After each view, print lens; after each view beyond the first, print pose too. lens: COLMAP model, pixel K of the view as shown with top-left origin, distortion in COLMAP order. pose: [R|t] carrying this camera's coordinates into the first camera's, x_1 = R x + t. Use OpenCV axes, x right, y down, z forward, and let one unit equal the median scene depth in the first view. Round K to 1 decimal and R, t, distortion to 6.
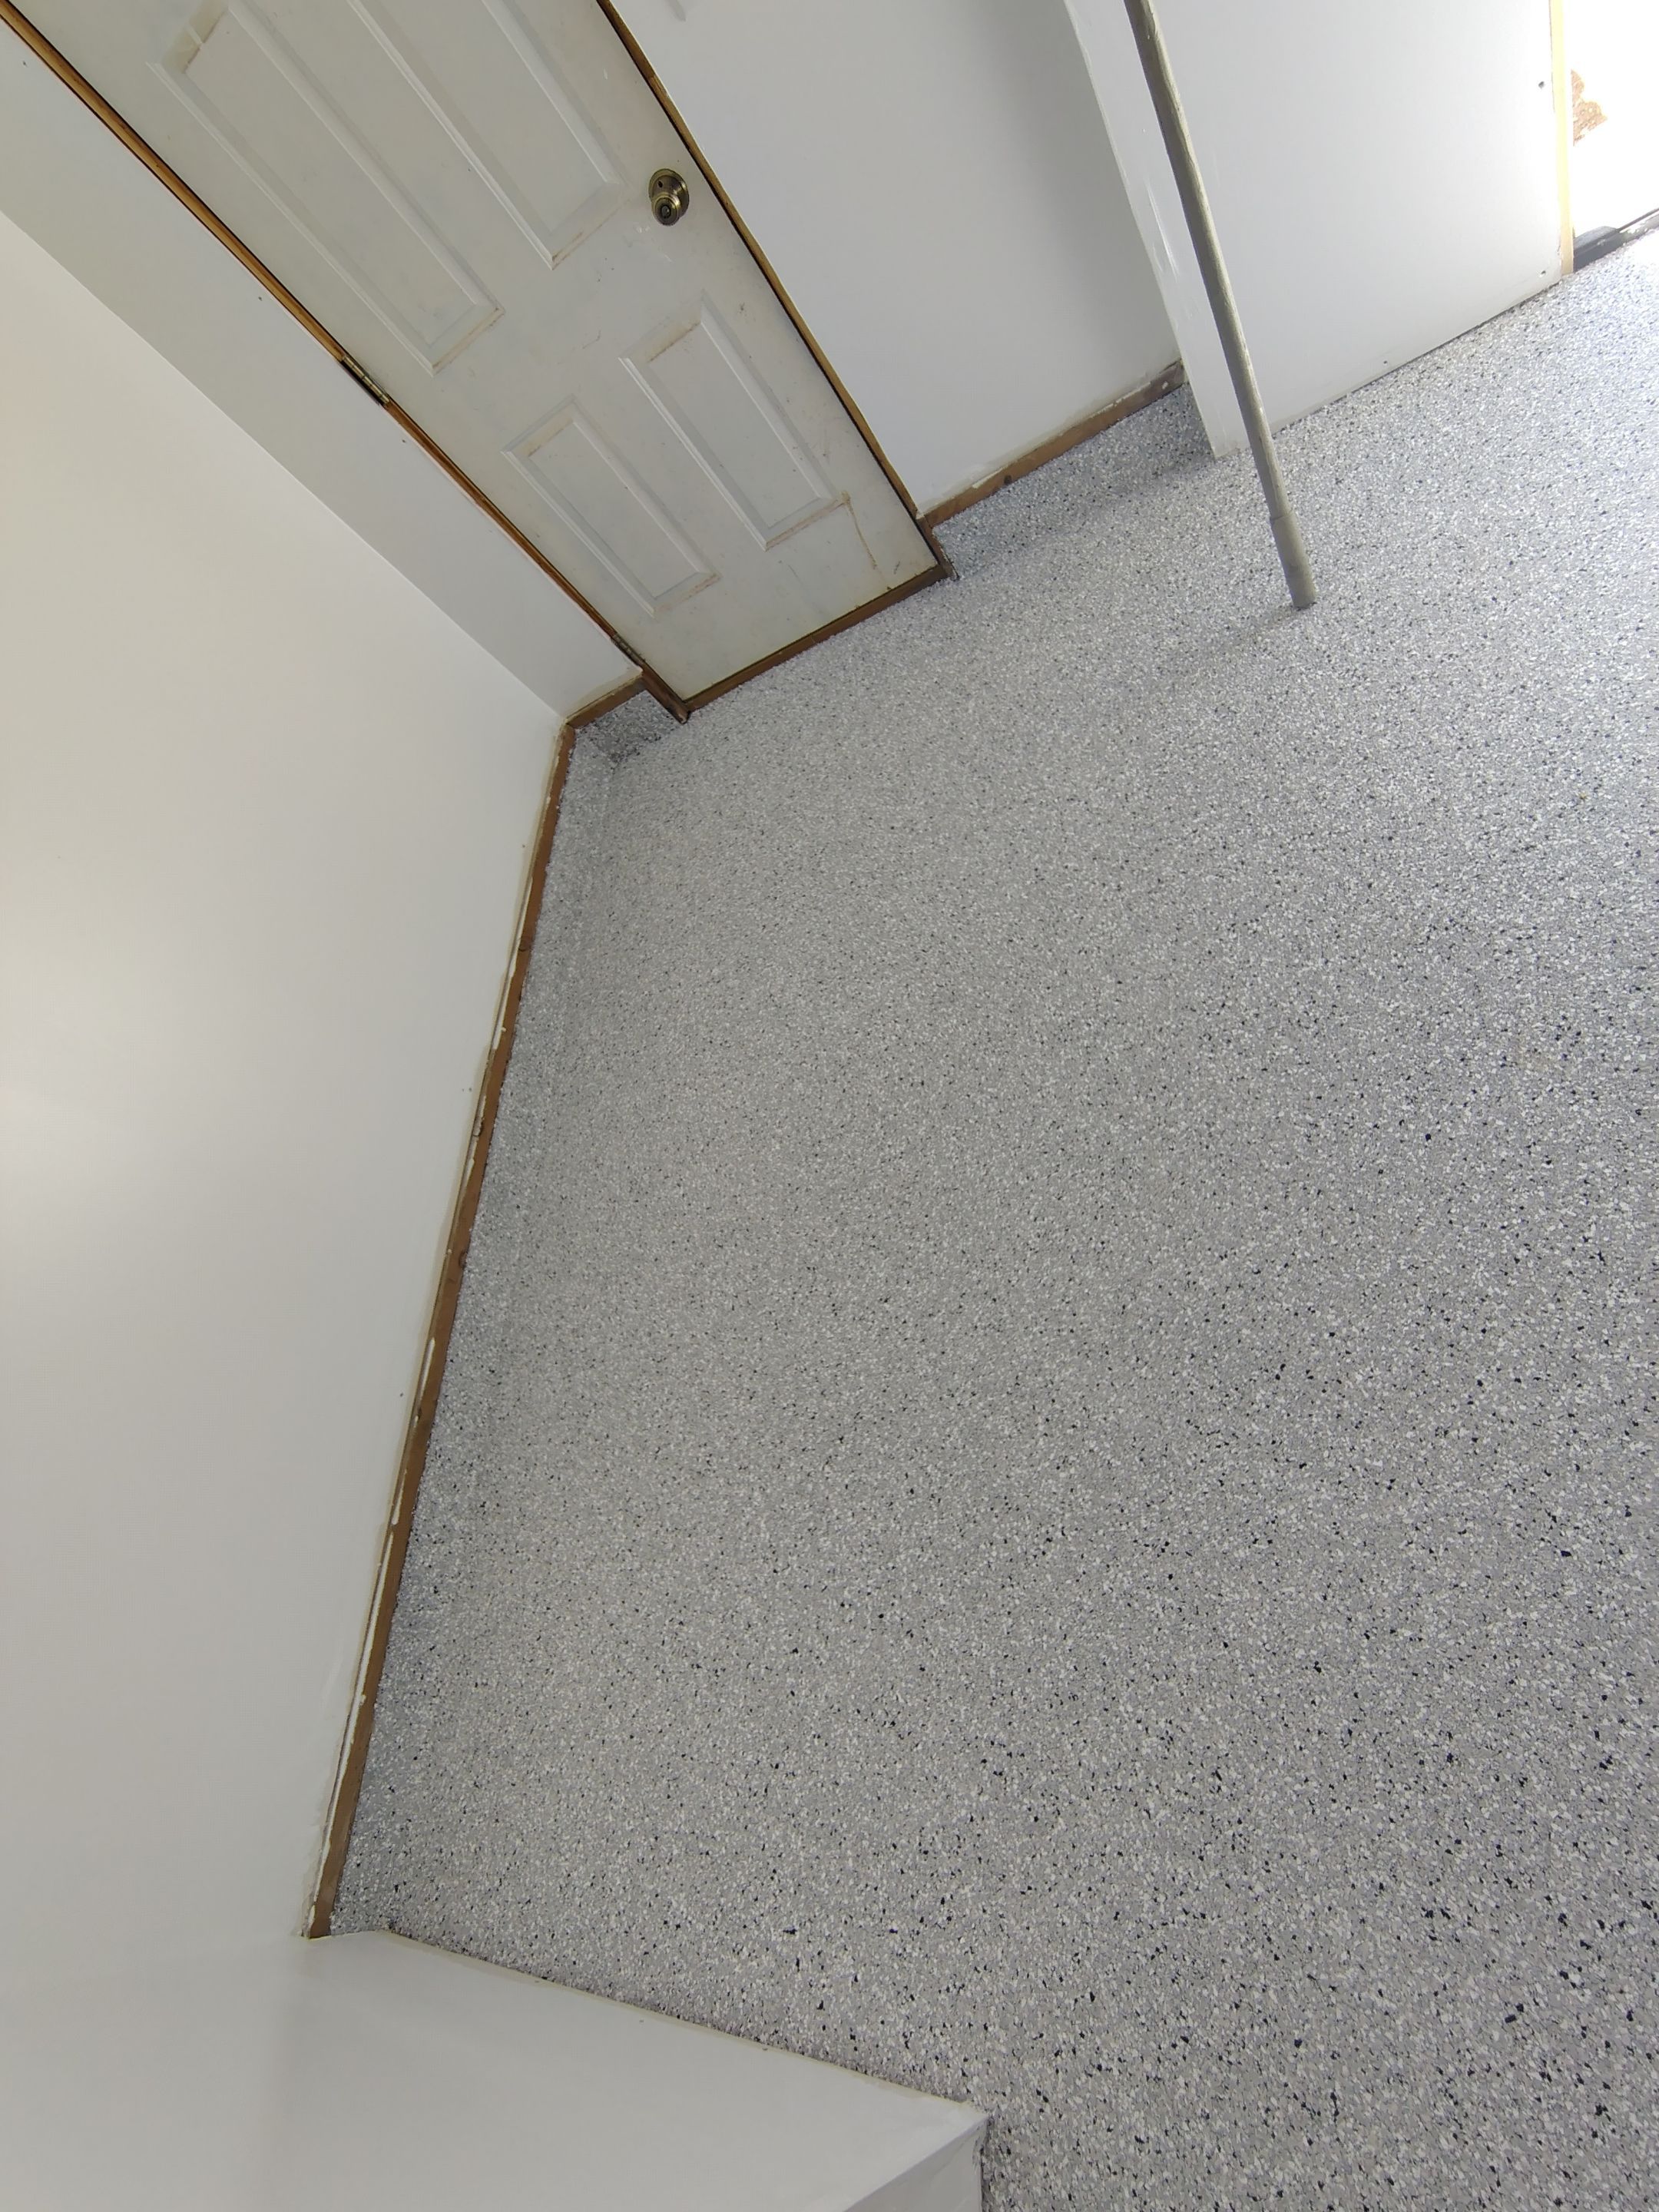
lens RADIAL K [[1039.9, 0, 829.5], [0, 1039.9, 1106.0], [0, 0, 1]] dist [-0.014379, 0.007402]
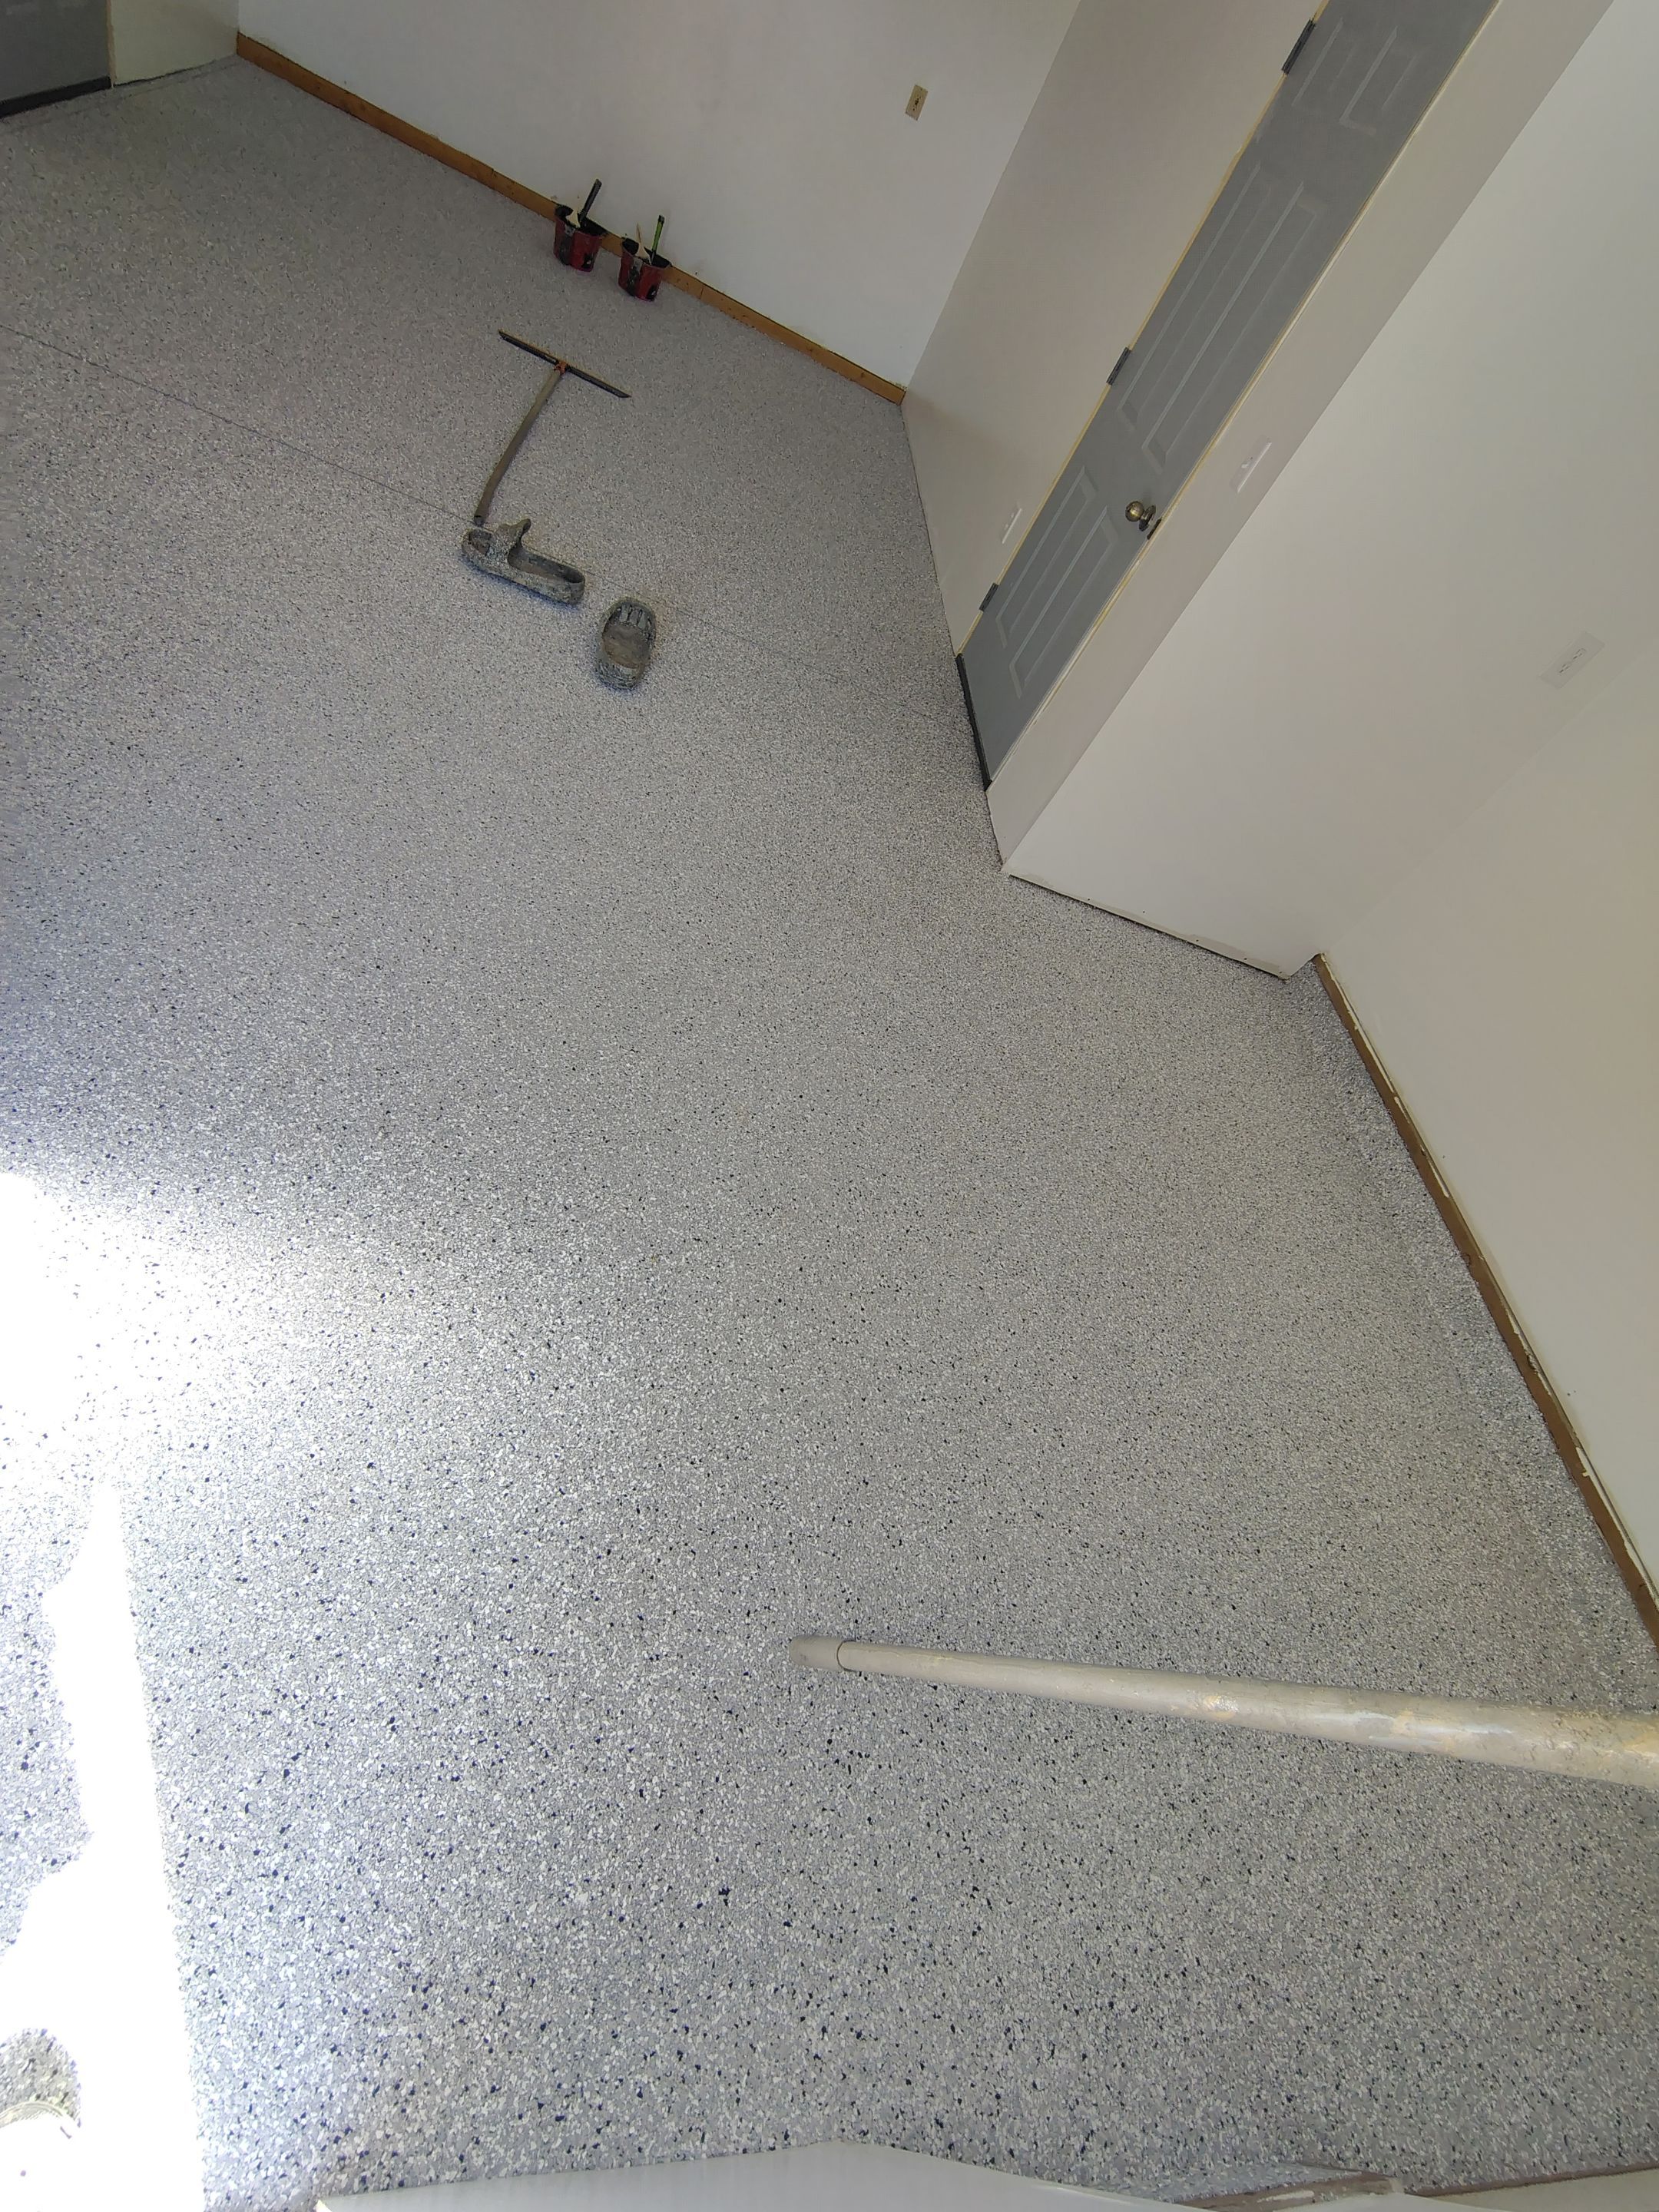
lens RADIAL K [[1021.3, 0, 828.4], [0, 1021.3, 1100.0], [0, 0, 1]] dist [-0.012194, 0.004710]
pose [[-0.984560, 0.157803, 0.075766, 0.291083], [0.010308, -0.379807, 0.925008, -0.995511], [0.174745, 0.911507, 0.372316, 0.296412]]
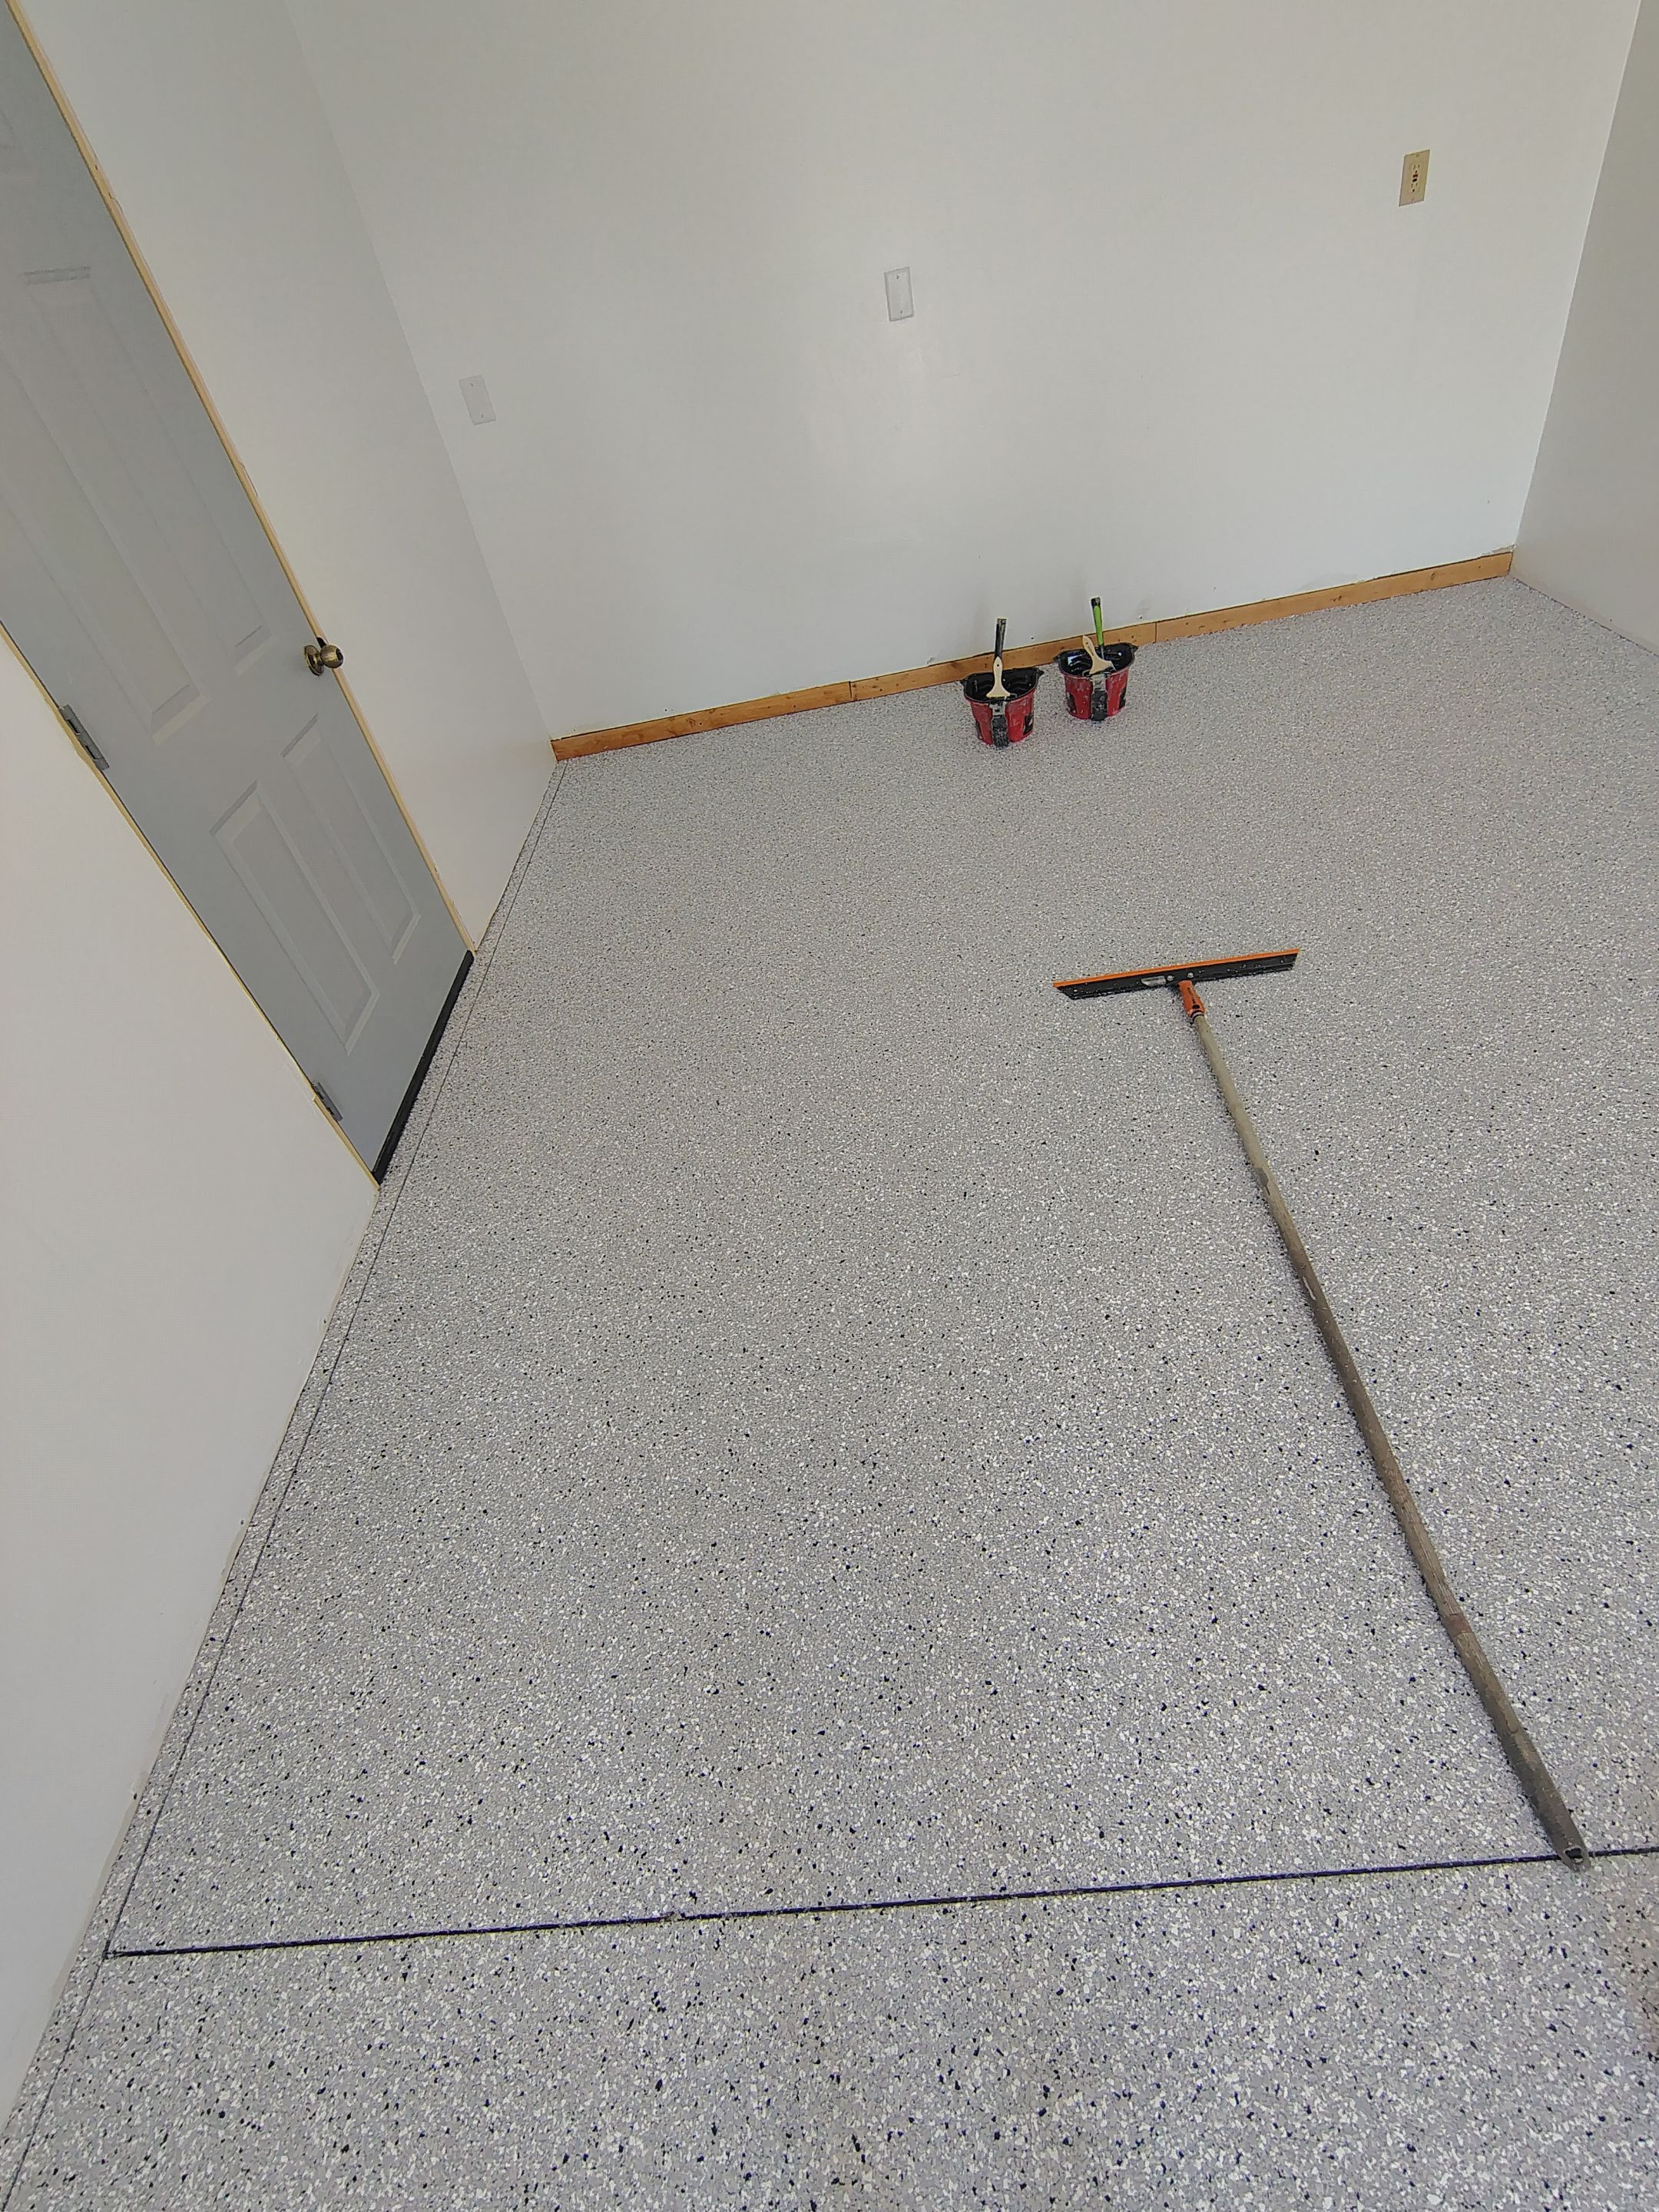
lens RADIAL K [[1039.9, 0, 829.5], [0, 1039.9, 1106.0], [0, 0, 1]] dist [-0.014379, 0.007402]
pose [[-0.713972, 0.560515, 0.419603, 0.614356], [0.273666, -0.328216, 0.904092, 0.264154], [0.644477, 0.760327, 0.080944, -0.638821]]
